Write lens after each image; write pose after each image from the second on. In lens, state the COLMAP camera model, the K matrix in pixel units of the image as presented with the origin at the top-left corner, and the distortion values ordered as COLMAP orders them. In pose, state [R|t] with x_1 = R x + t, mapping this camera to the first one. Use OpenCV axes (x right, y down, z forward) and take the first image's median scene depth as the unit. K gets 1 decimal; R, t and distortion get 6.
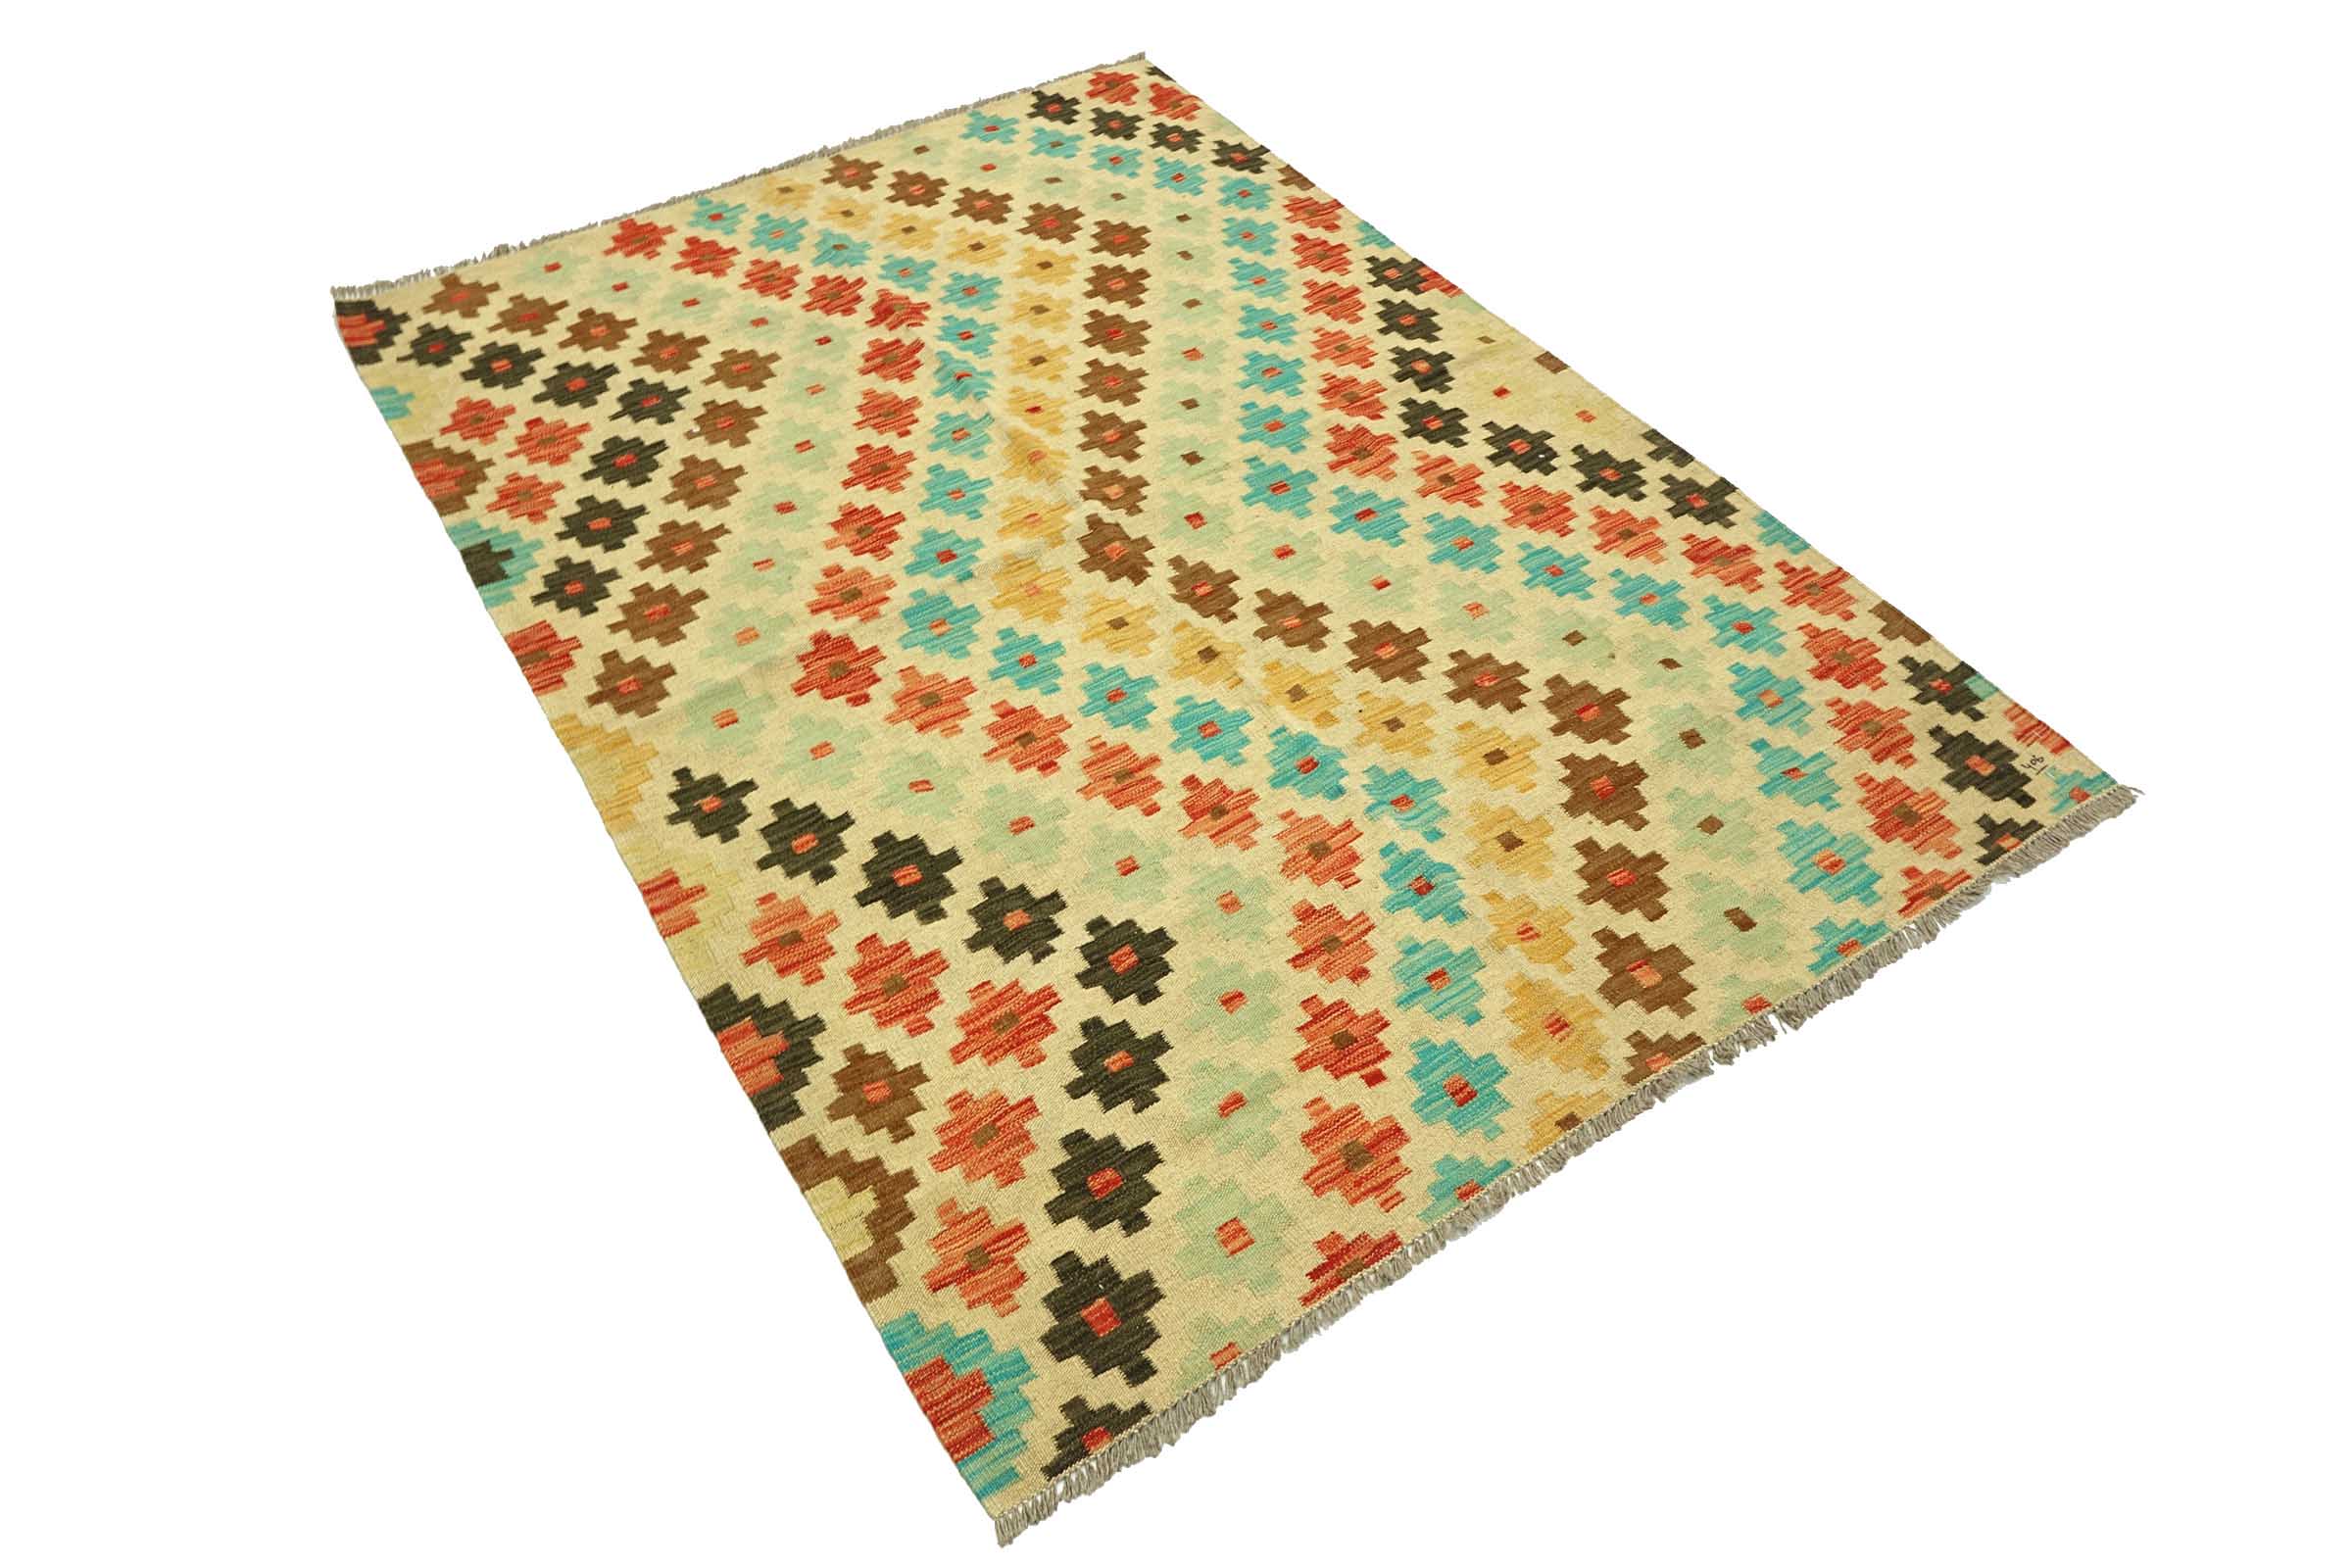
lens RADIAL K [[2018.5, 0, 1177.8], [0, 2018.5, 788.2], [0, 0, 1]] dist [0.013692, -0.016649]
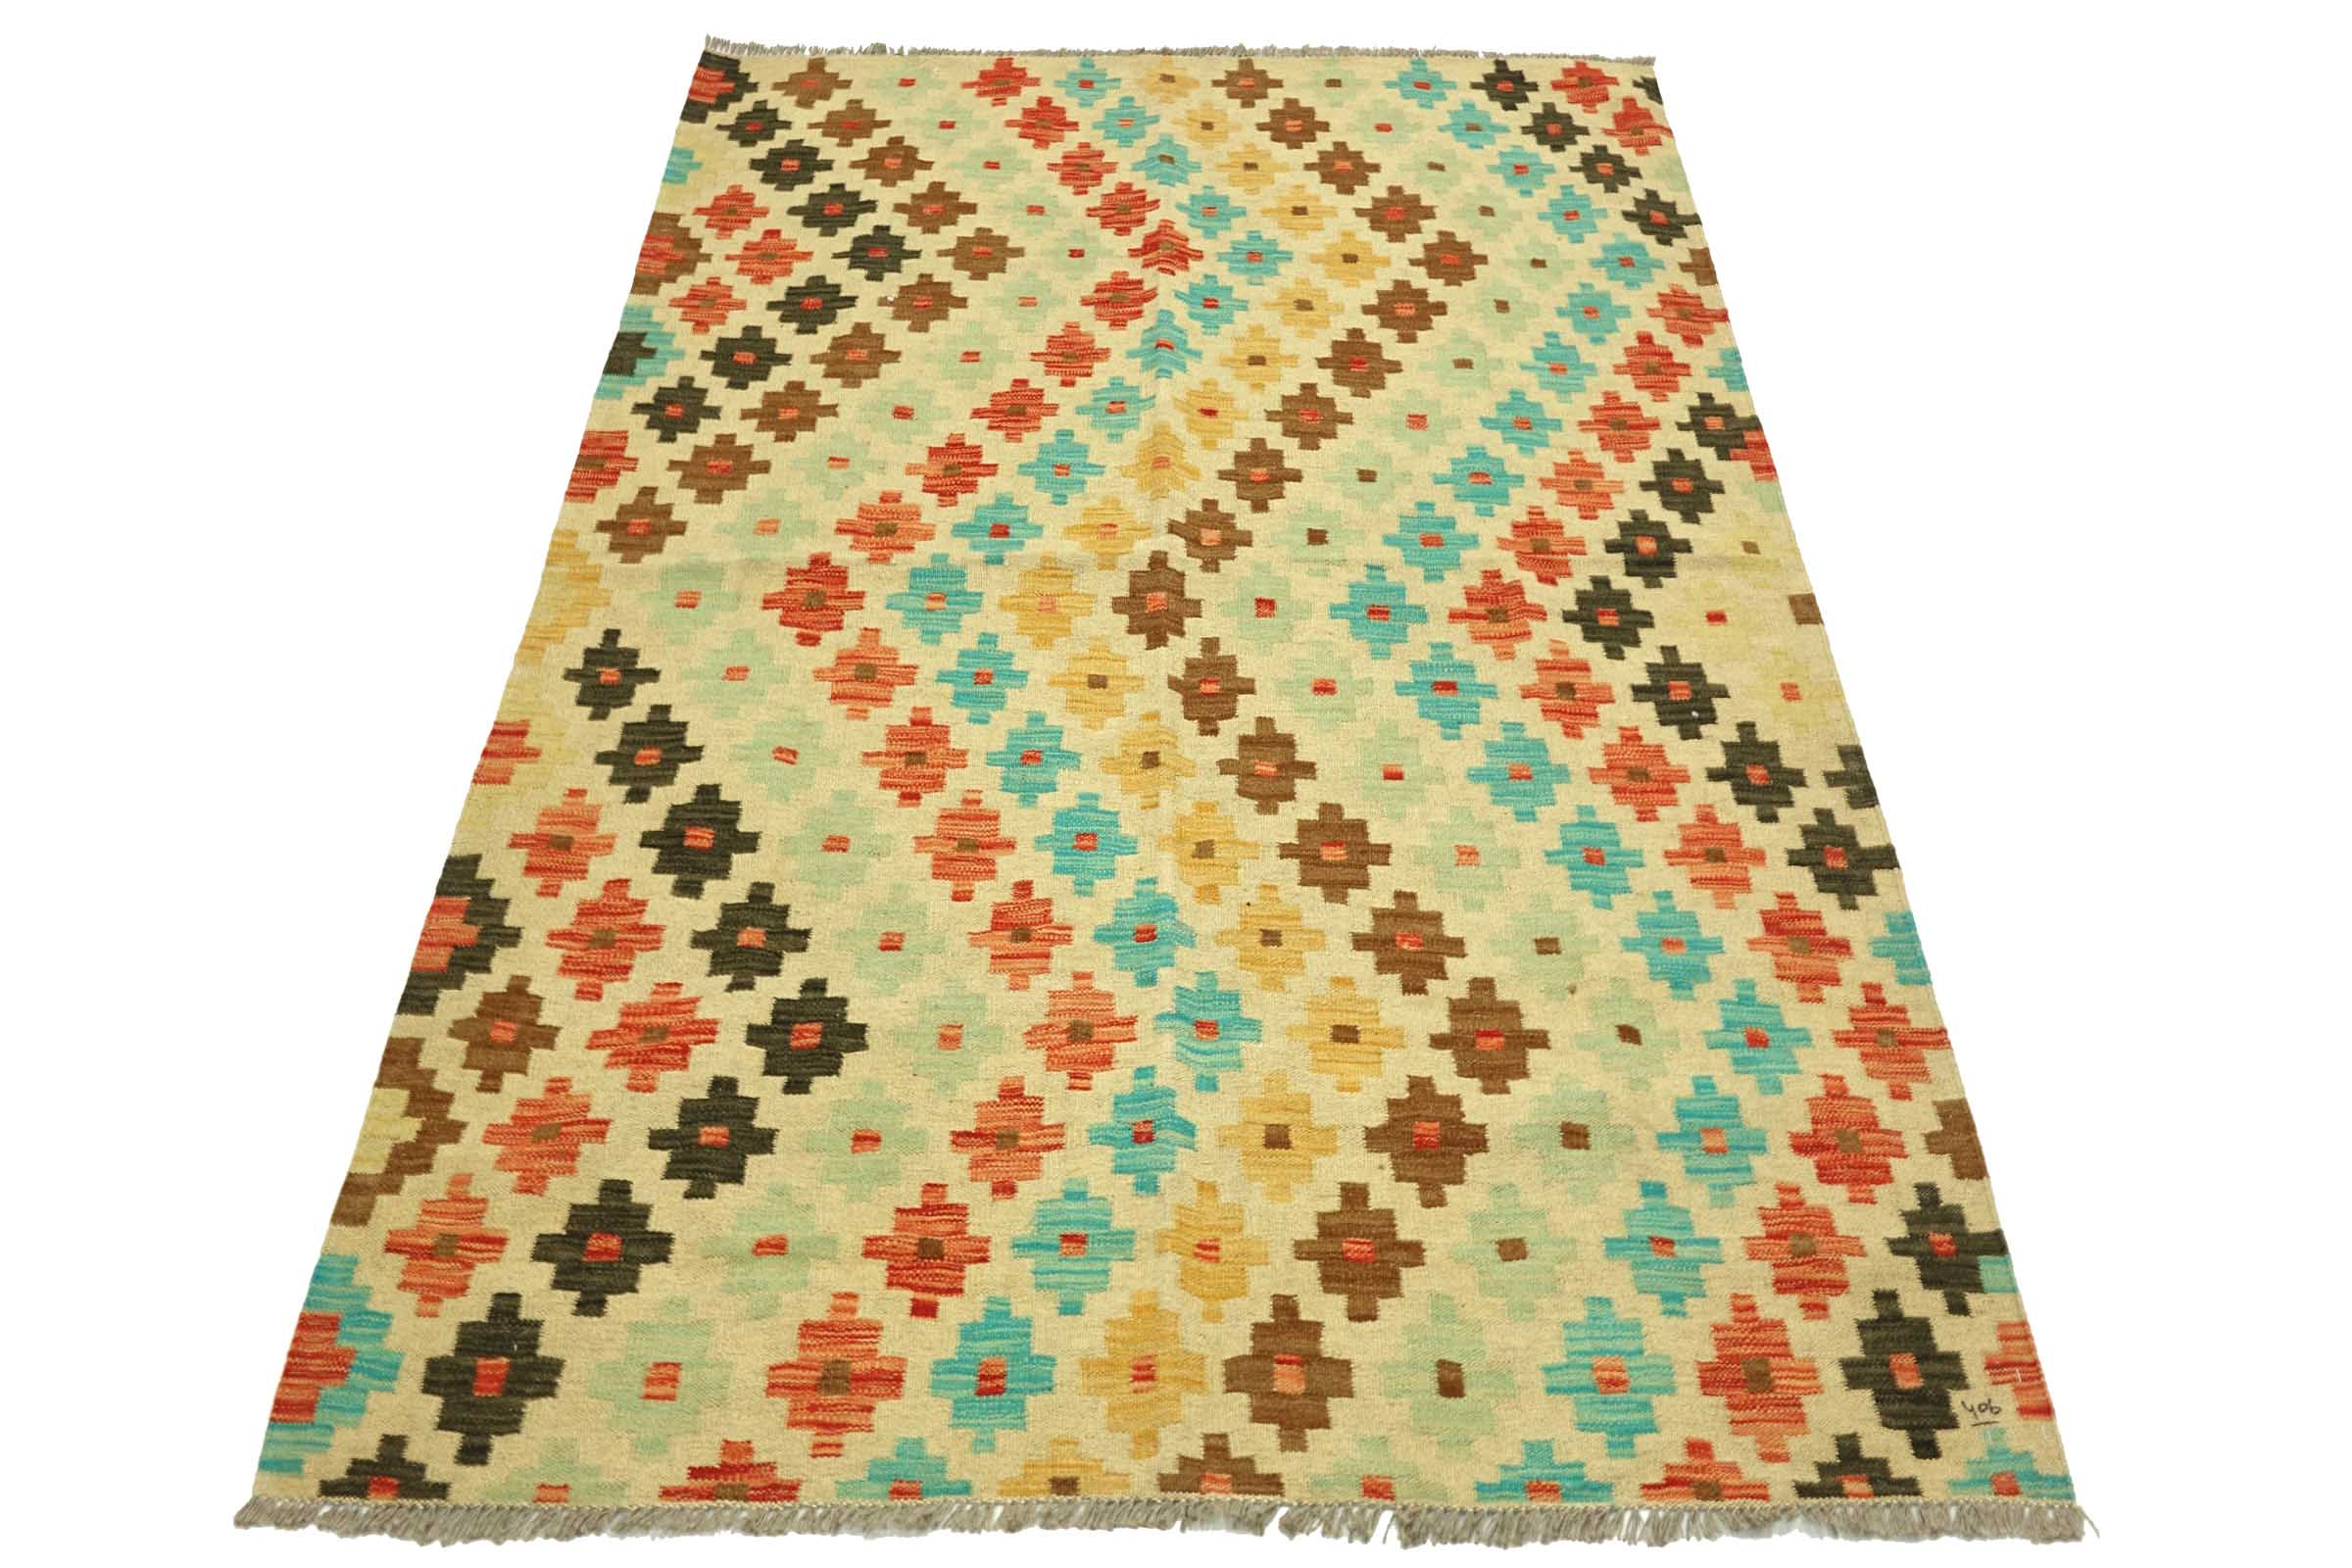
lens RADIAL K [[2177.6, 0, 1176.2], [0, 2177.6, 773.3], [0, 0, 1]] dist [-0.027403, 0.000000]
pose [[0.815965, 0.430734, -0.385576, 0.380076], [-0.413557, 0.900961, 0.131301, -0.187830], [0.403945, 0.052321, 0.913286, 0.192264]]
